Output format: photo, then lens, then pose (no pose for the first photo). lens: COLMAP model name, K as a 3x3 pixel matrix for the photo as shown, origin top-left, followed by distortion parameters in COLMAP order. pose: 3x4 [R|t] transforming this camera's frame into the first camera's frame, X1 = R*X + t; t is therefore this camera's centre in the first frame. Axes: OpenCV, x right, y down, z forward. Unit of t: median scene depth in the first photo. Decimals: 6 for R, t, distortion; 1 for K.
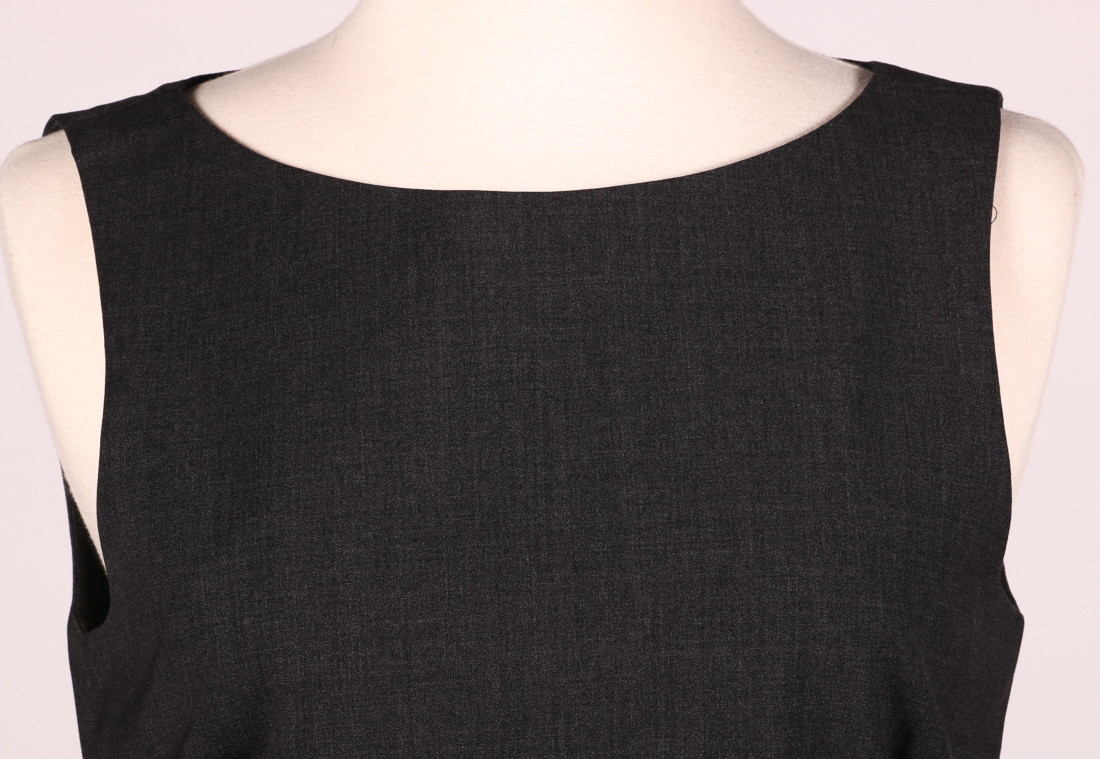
lens RADIAL K [[6992.3, 0, 551.8], [0, 6992.3, 381.7], [0, 0, 1]] dist [2.047037, 0.000000]
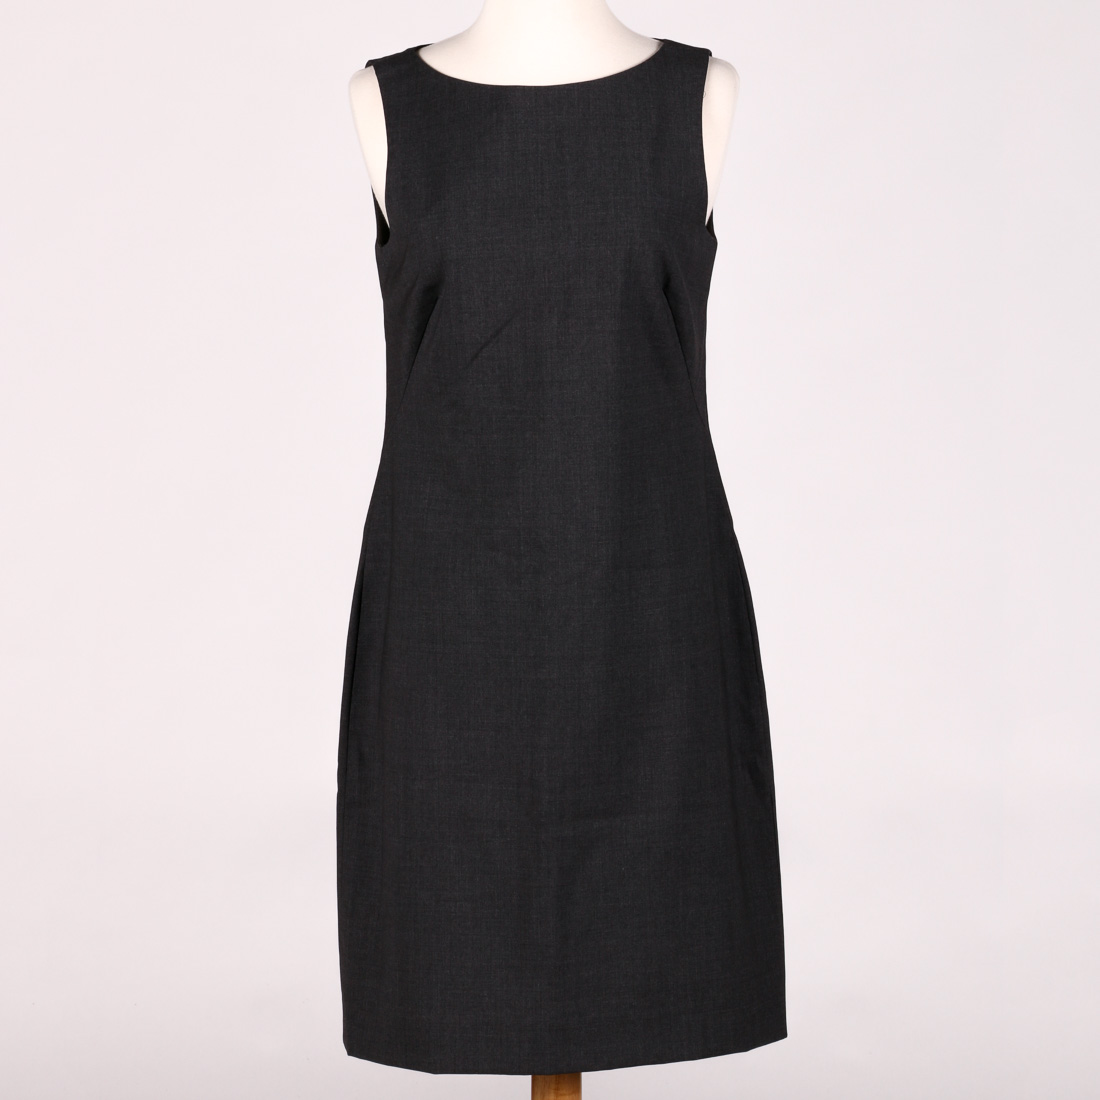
lens RADIAL K [[4504.7, 0, 546.4], [0, 4504.7, 551.0], [0, 0, 1]] dist [0.639037, 0.000000]
pose [[0.999553, 0.000044, -0.029896, 0.054949], [0.001825, 0.998045, 0.062465, 0.045407], [0.029840, -0.062492, 0.997599, -0.824354]]
